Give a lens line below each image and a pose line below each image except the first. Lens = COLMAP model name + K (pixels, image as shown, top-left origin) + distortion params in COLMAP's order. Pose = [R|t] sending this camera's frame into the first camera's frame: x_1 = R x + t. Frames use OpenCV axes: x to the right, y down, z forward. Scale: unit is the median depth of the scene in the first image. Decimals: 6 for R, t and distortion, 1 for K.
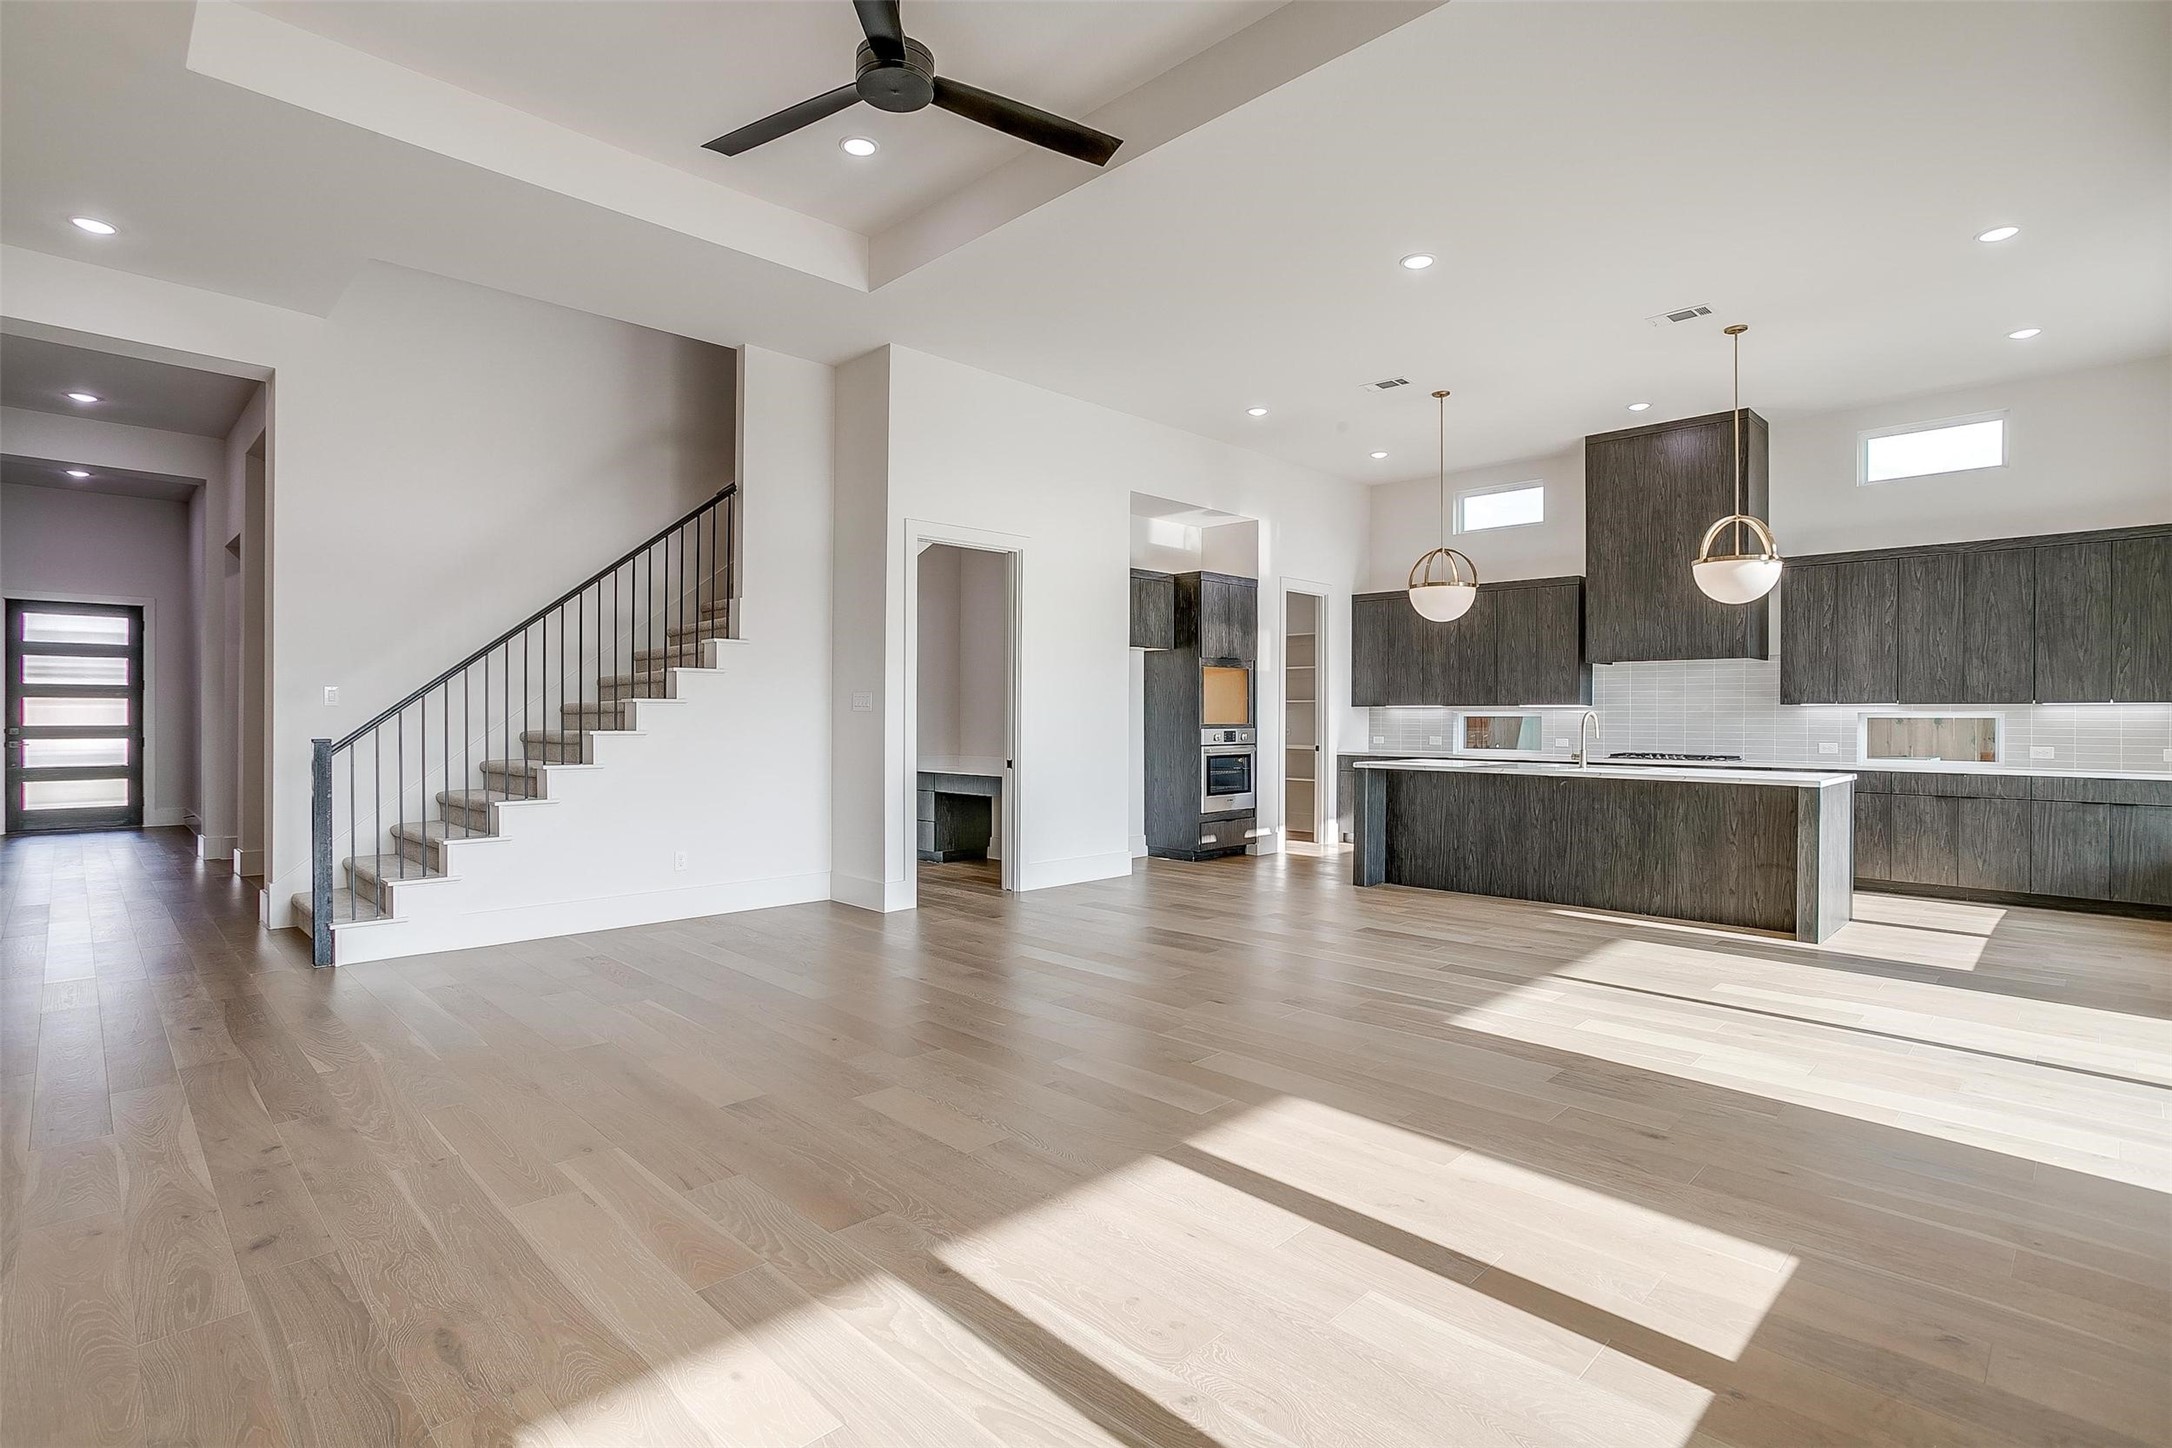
lens RADIAL K [[1054.1, 0, 1078.9], [0, 1054.1, 714.2], [0, 0, 1]] dist [-0.052886, 0.027767]
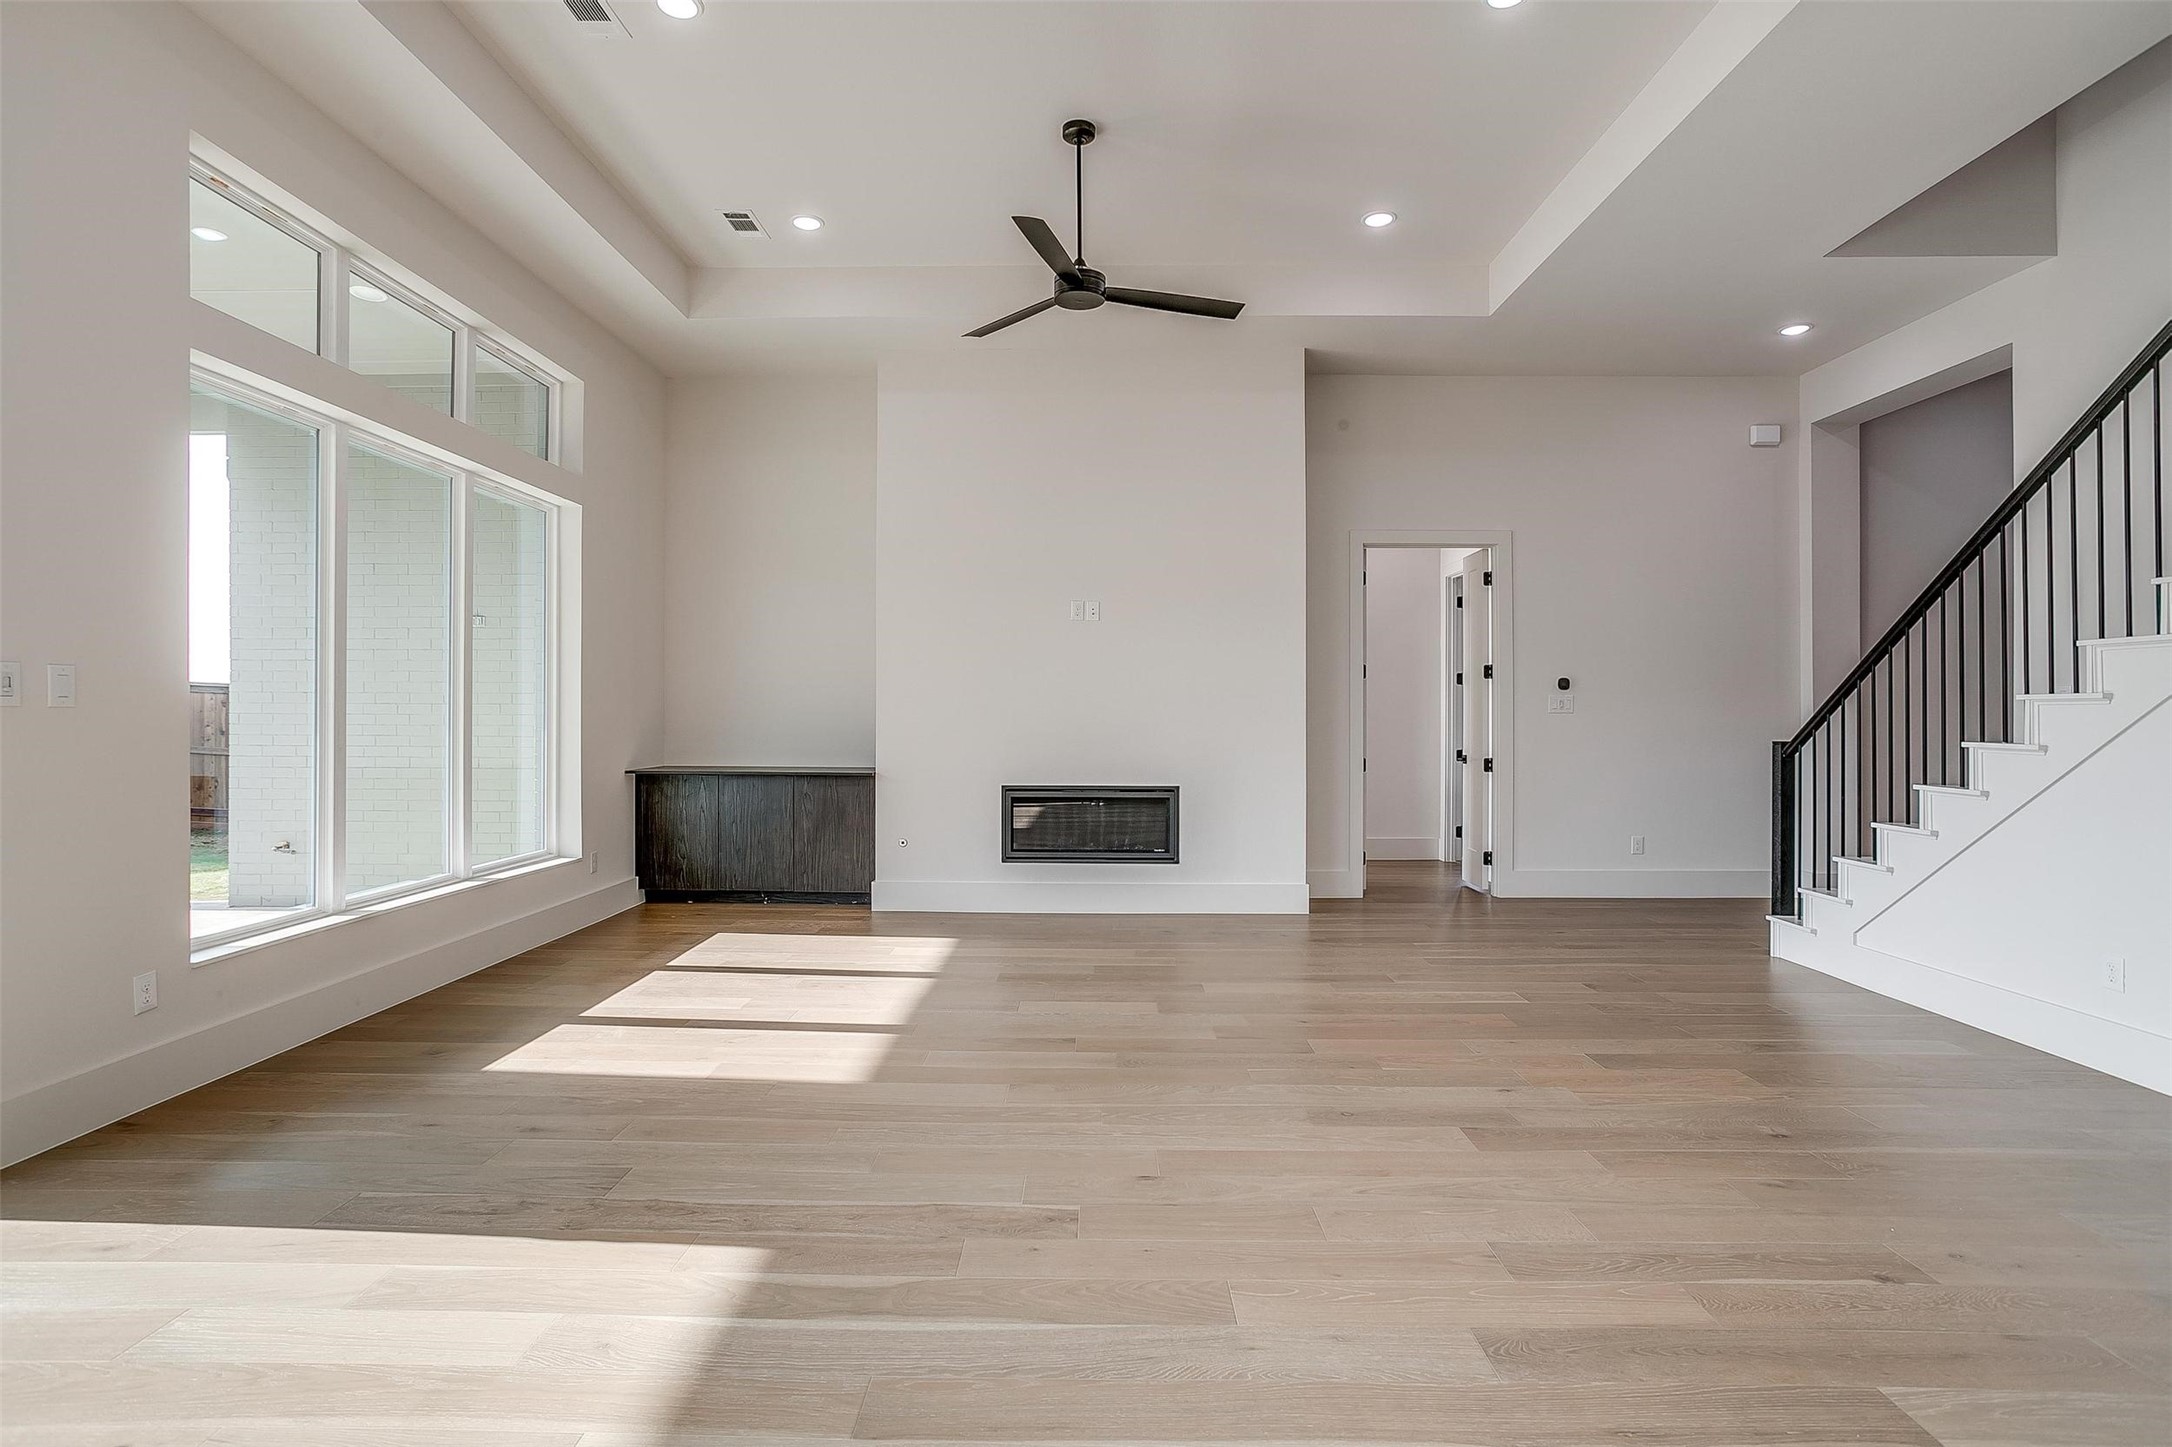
lens RADIAL K [[1054.1, 0, 1072.4], [0, 1054.1, 709.8], [0, 0, 1]] dist [-0.052886, 0.027767]
pose [[-0.720190, -0.007518, -0.693736, 0.349774], [-0.003645, 0.999968, -0.007053, 0.001360], [0.693767, -0.002551, -0.720195, 0.831125]]
